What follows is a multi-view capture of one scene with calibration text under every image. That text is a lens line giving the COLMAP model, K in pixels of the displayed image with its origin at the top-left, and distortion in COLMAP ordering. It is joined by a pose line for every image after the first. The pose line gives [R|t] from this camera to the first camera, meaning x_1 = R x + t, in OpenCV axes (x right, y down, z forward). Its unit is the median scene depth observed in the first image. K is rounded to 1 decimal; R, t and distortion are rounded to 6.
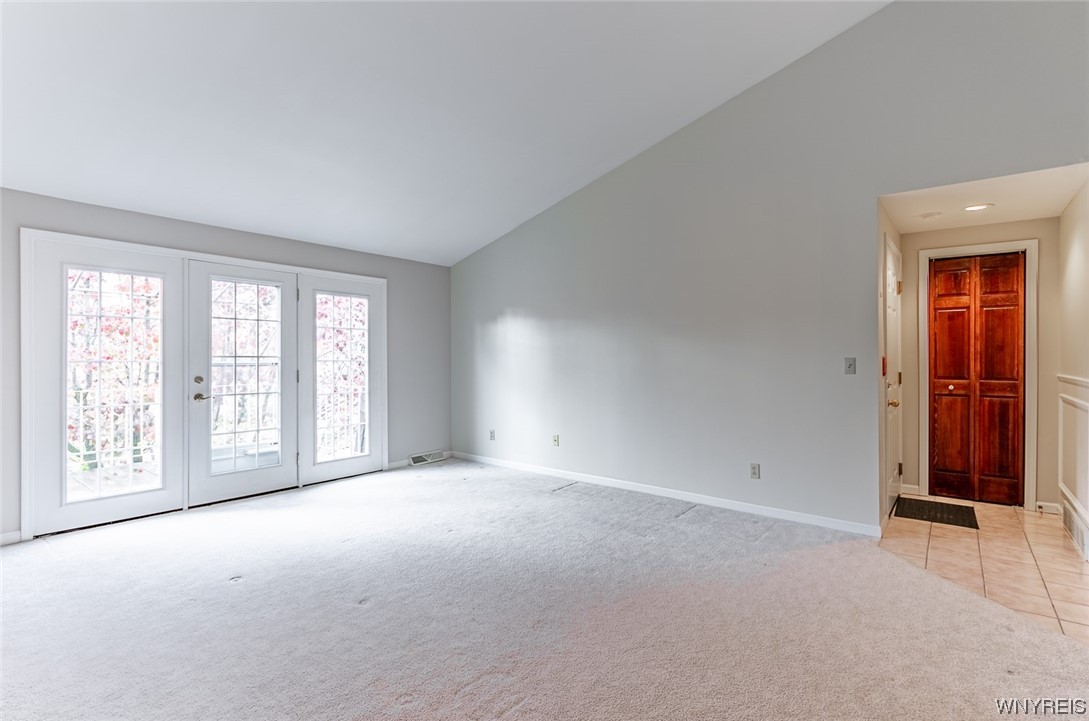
lens RADIAL K [[504.7, 0, 541.5], [0, 504.7, 362.0], [0, 0, 1]] dist [-0.003069, -0.001537]
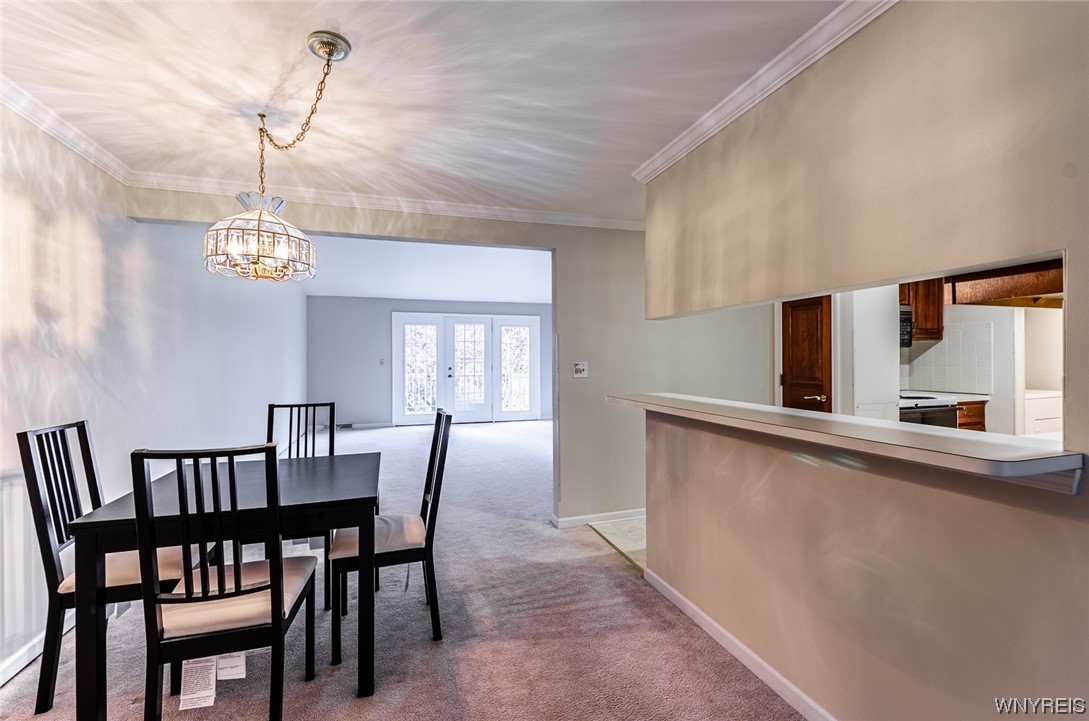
lens RADIAL K [[466.9, 0, 545.9], [0, 466.9, 358.7], [0, 0, 1]] dist [0.001358, 0.000049]
pose [[0.842996, 0.007293, -0.537871, 0.742633], [-0.005261, 0.999972, 0.005312, -0.021763], [0.537895, -0.001648, 0.843010, -0.495013]]
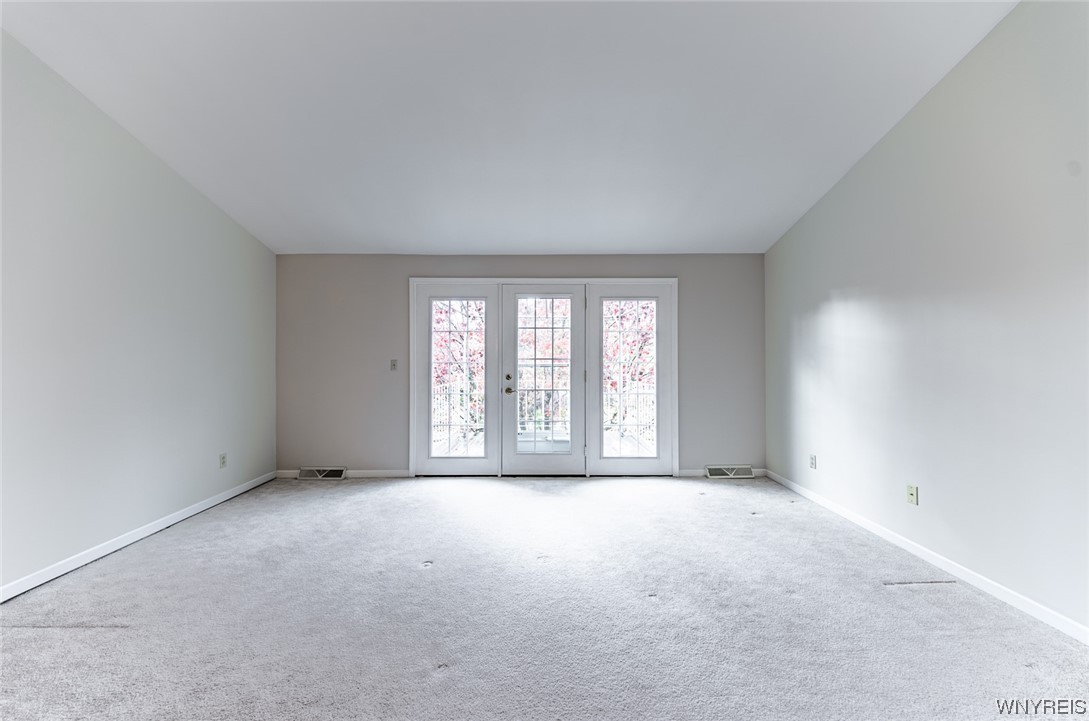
lens RADIAL K [[387.0, 0, 540.2], [0, 387.0, 359.0], [0, 0, 1]] dist [-0.001034, -0.002232]
pose [[0.630211, -0.000490, -0.776424, 0.120324], [-0.004476, 0.999981, -0.004264, -0.006114], [0.776411, 0.006162, 0.630197, 0.397825]]
